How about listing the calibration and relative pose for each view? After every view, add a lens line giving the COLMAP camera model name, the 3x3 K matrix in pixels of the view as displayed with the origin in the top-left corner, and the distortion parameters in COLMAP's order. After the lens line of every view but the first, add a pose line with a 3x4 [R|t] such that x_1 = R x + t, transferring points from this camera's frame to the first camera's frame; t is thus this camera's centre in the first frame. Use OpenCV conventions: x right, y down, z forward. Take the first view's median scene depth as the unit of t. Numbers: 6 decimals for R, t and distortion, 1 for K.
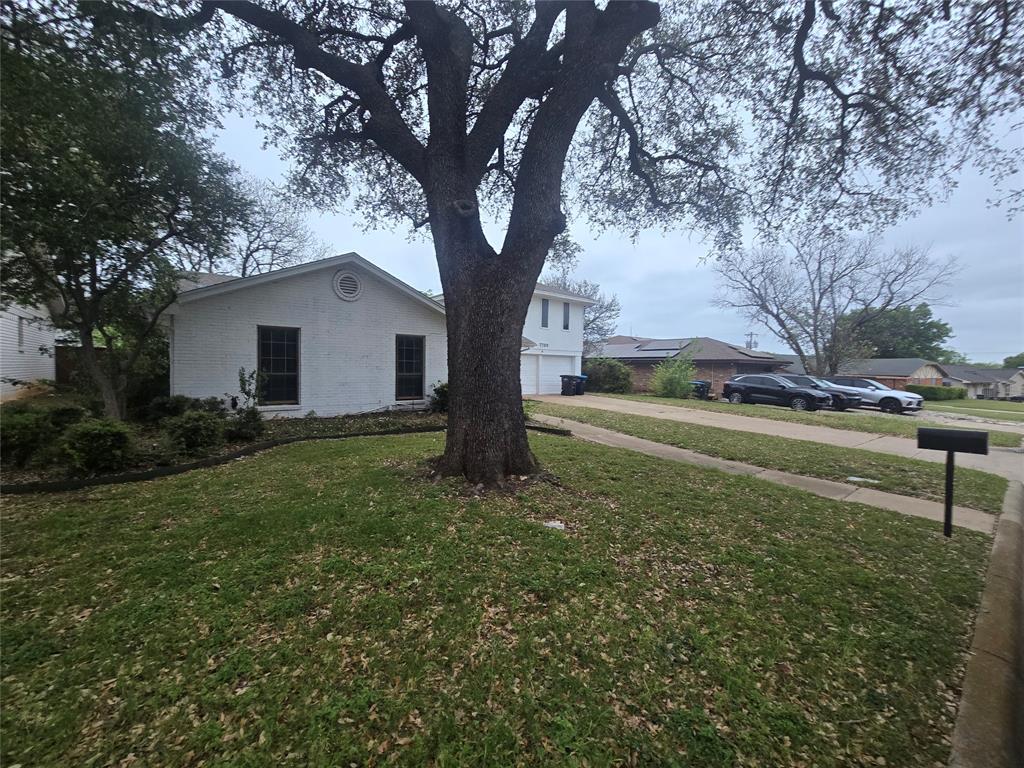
lens RADIAL K [[416.8, 0, 509.2], [0, 416.8, 379.5], [0, 0, 1]] dist [-0.004576, -0.000309]
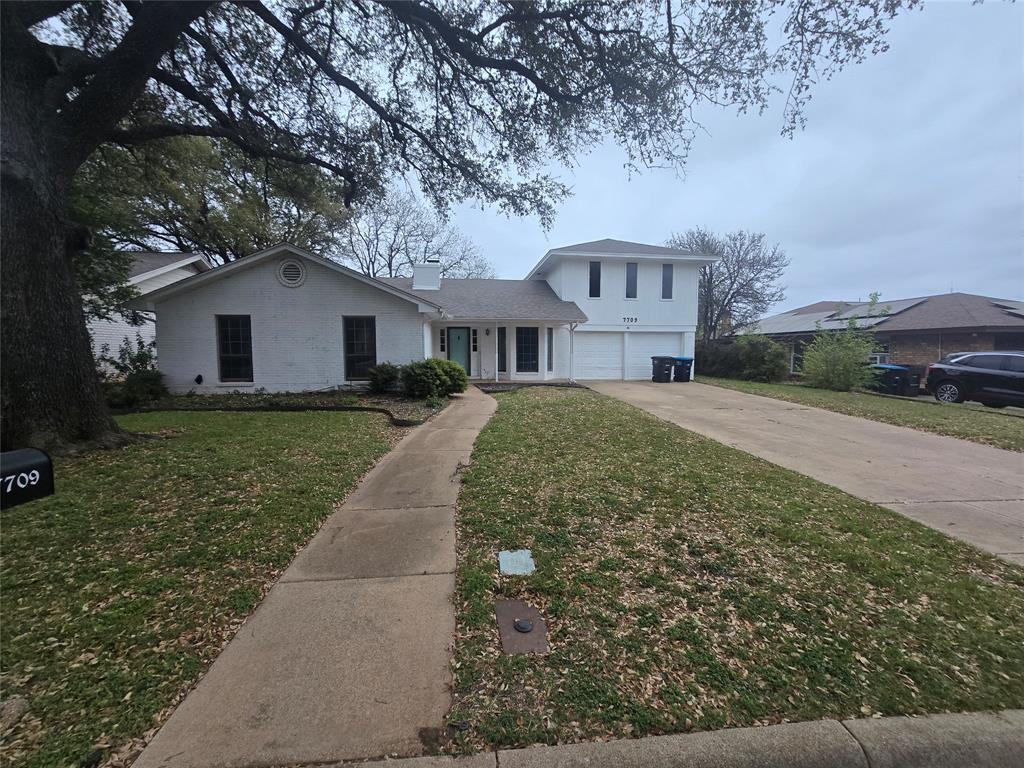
lens RADIAL K [[416.8, 0, 509.2], [0, 416.8, 379.5], [0, 0, 1]] dist [-0.004576, -0.000309]
pose [[0.843781, 0.018460, -0.536370, 0.453019], [-0.000395, 0.999429, 0.033774, 0.009208], [0.536688, -0.028286, 0.843307, 0.259377]]
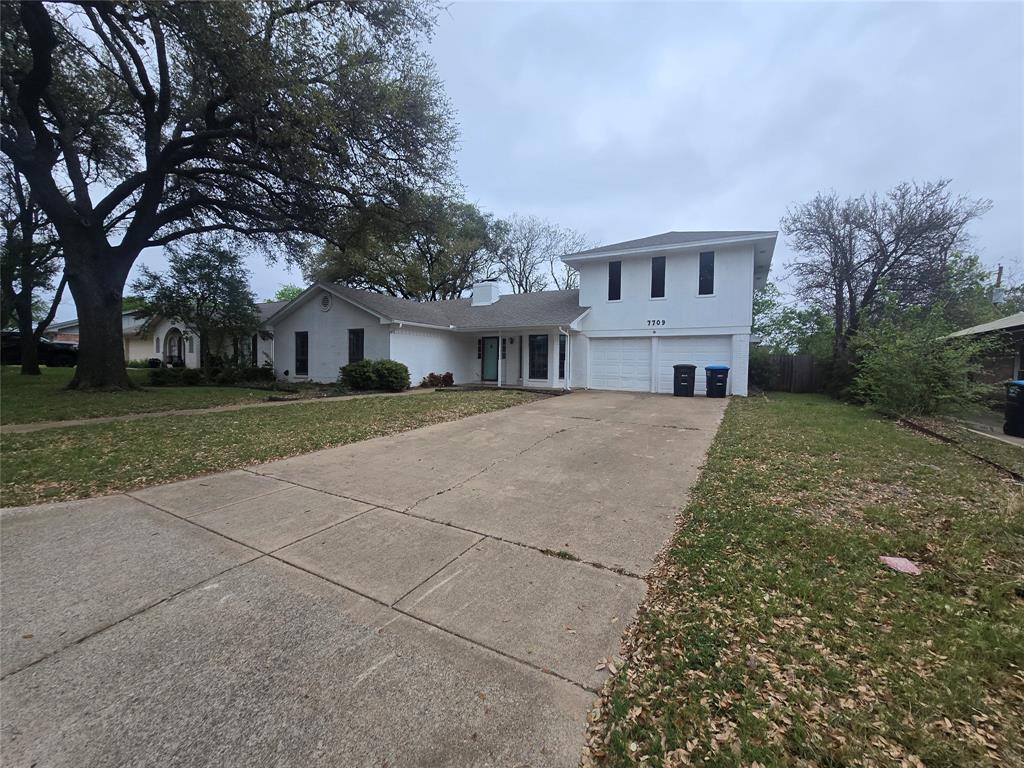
lens RADIAL K [[416.8, 0, 509.2], [0, 416.8, 379.5], [0, 0, 1]] dist [-0.004576, -0.000309]
pose [[0.371069, 0.011151, -0.928538, 0.903639], [-0.035300, 0.999375, -0.002105, 0.032872], [0.927934, 0.033559, 0.371231, 0.722281]]
